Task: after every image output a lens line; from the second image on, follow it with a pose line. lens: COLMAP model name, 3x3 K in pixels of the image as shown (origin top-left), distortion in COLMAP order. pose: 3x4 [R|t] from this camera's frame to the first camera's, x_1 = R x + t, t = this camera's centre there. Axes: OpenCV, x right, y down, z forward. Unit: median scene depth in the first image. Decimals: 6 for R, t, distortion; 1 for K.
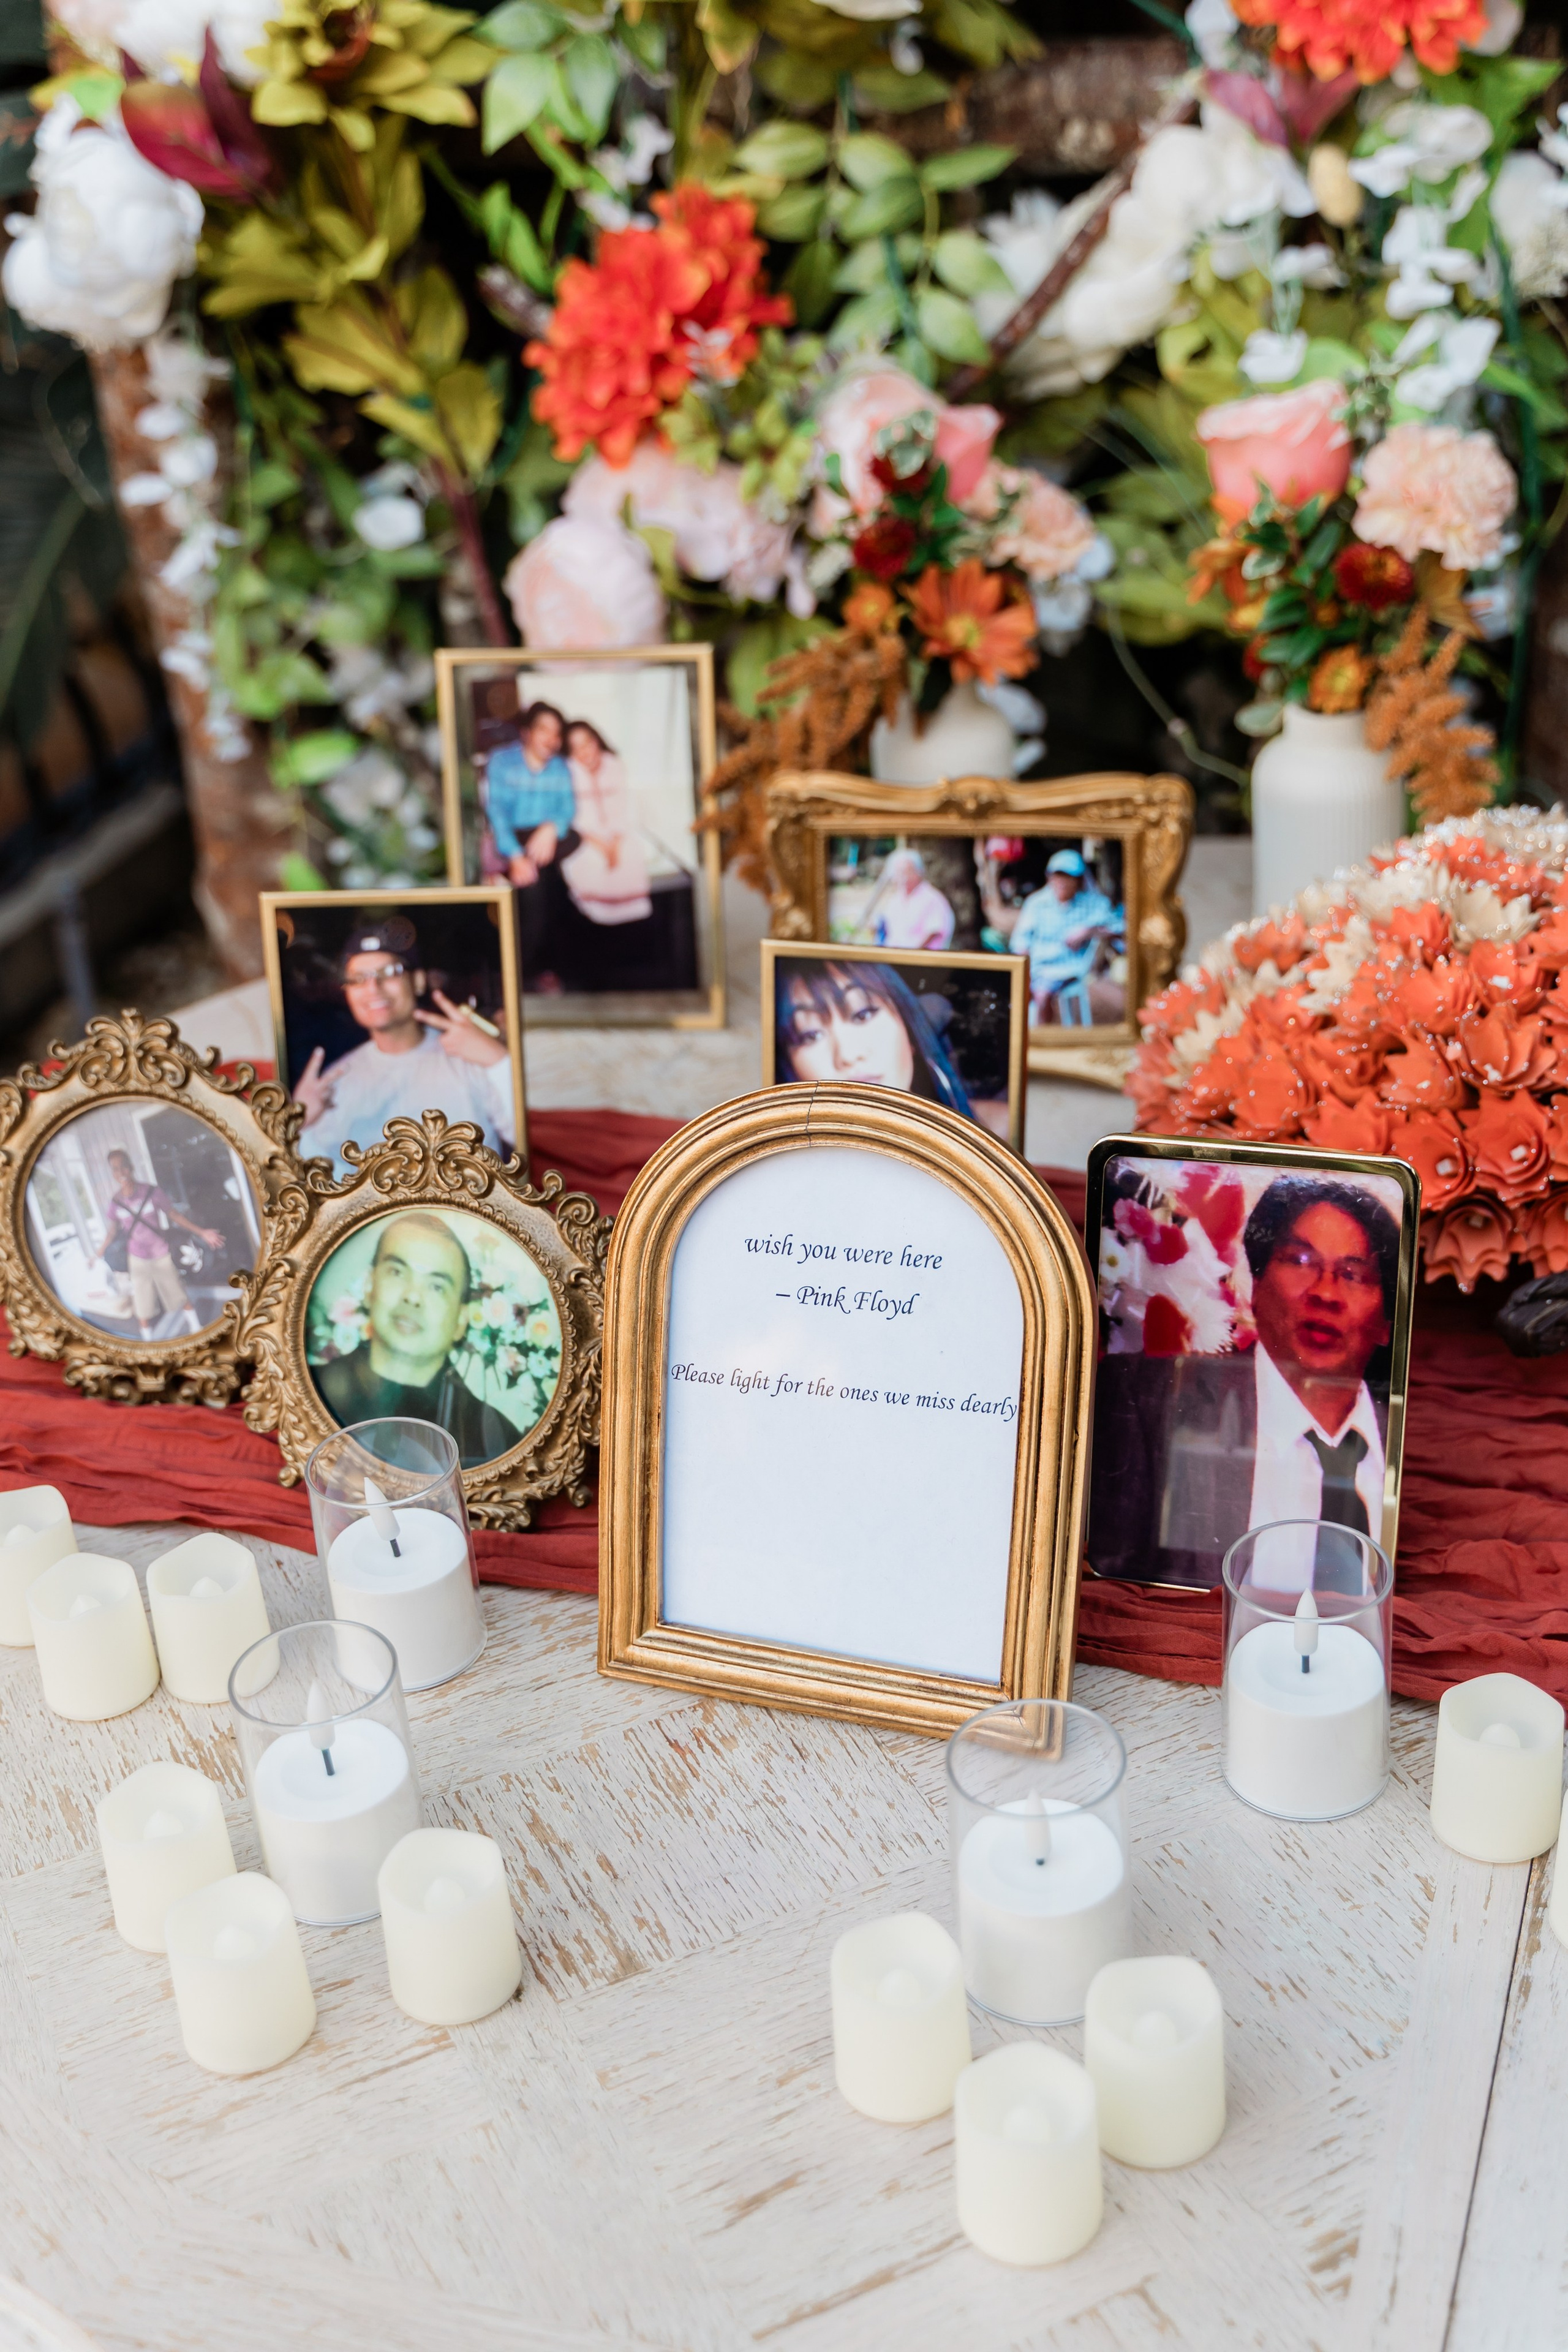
lens RADIAL K [[2870.6, 0, 784.2], [0, 2870.6, 1173.9], [0, 0, 1]] dist [-0.046781, 0.000000]
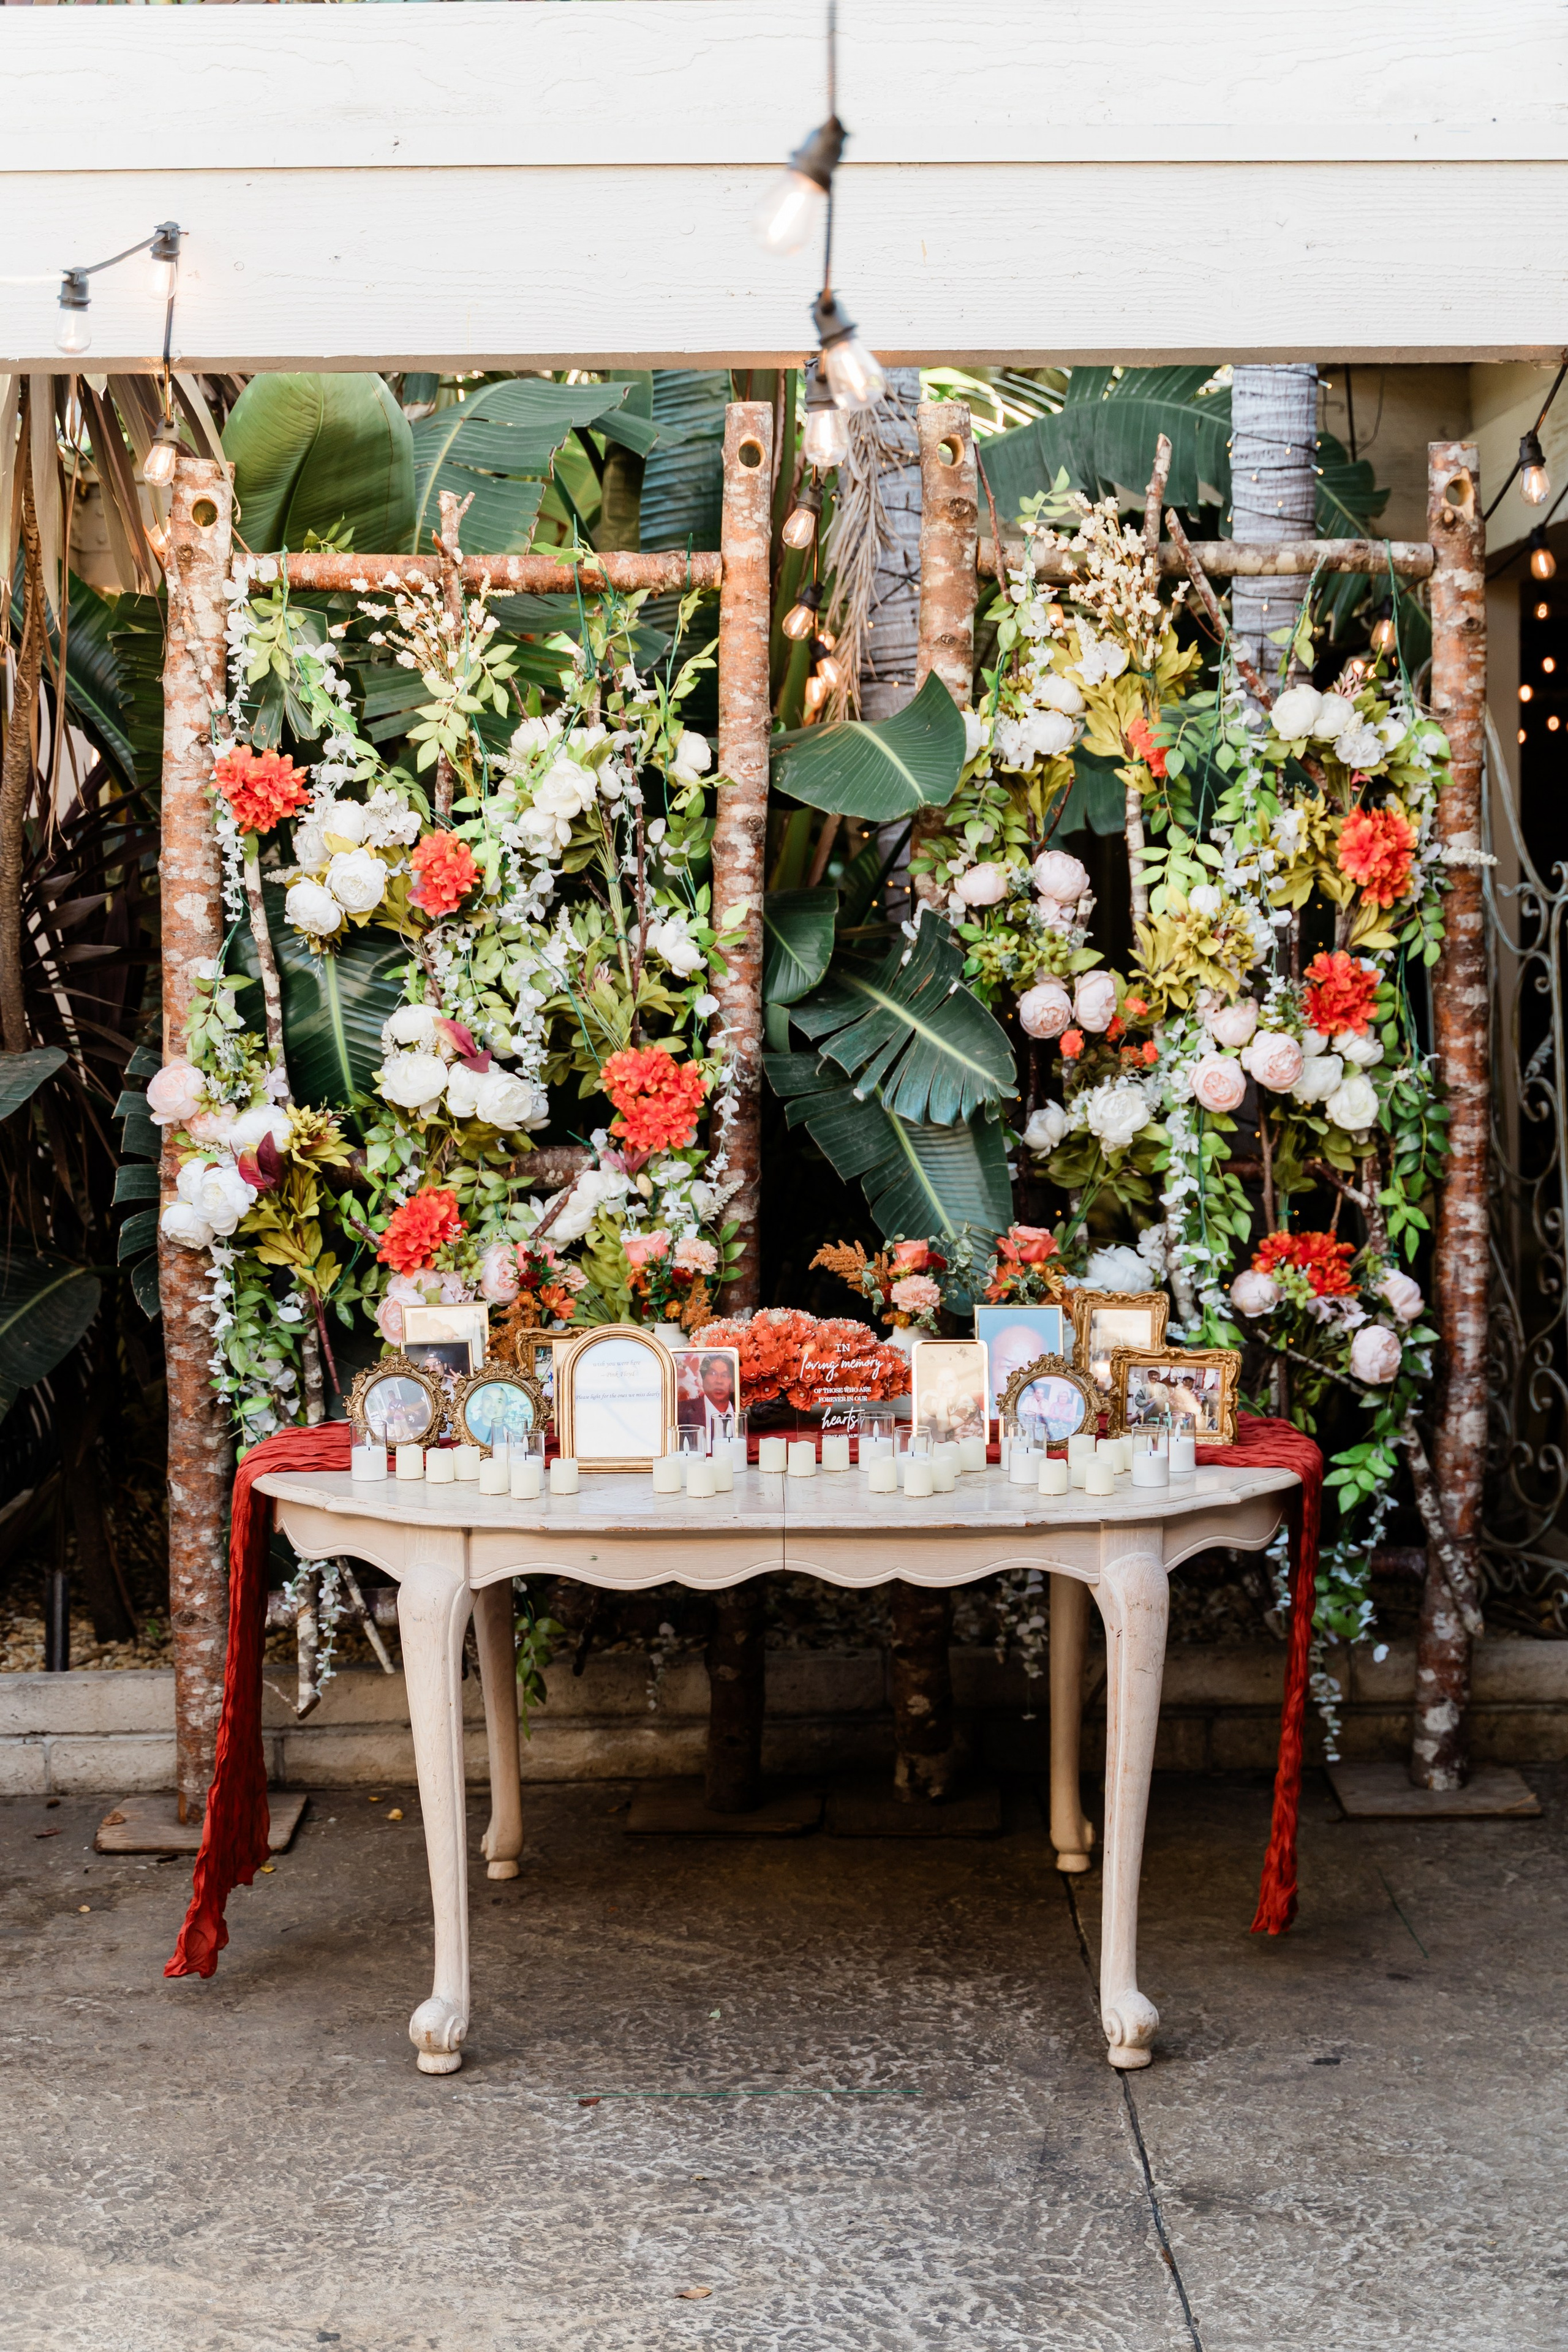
lens RADIAL K [[3294.4, 0, 784.0], [0, 3294.4, 1175.3], [0, 0, 1]] dist [-0.000483, 0.000000]
pose [[0.937108, 0.026878, 0.348003, -0.898946], [0.123907, 0.906476, -0.403669, 1.096806], [-0.326306, 0.421401, 0.846136, -2.074676]]
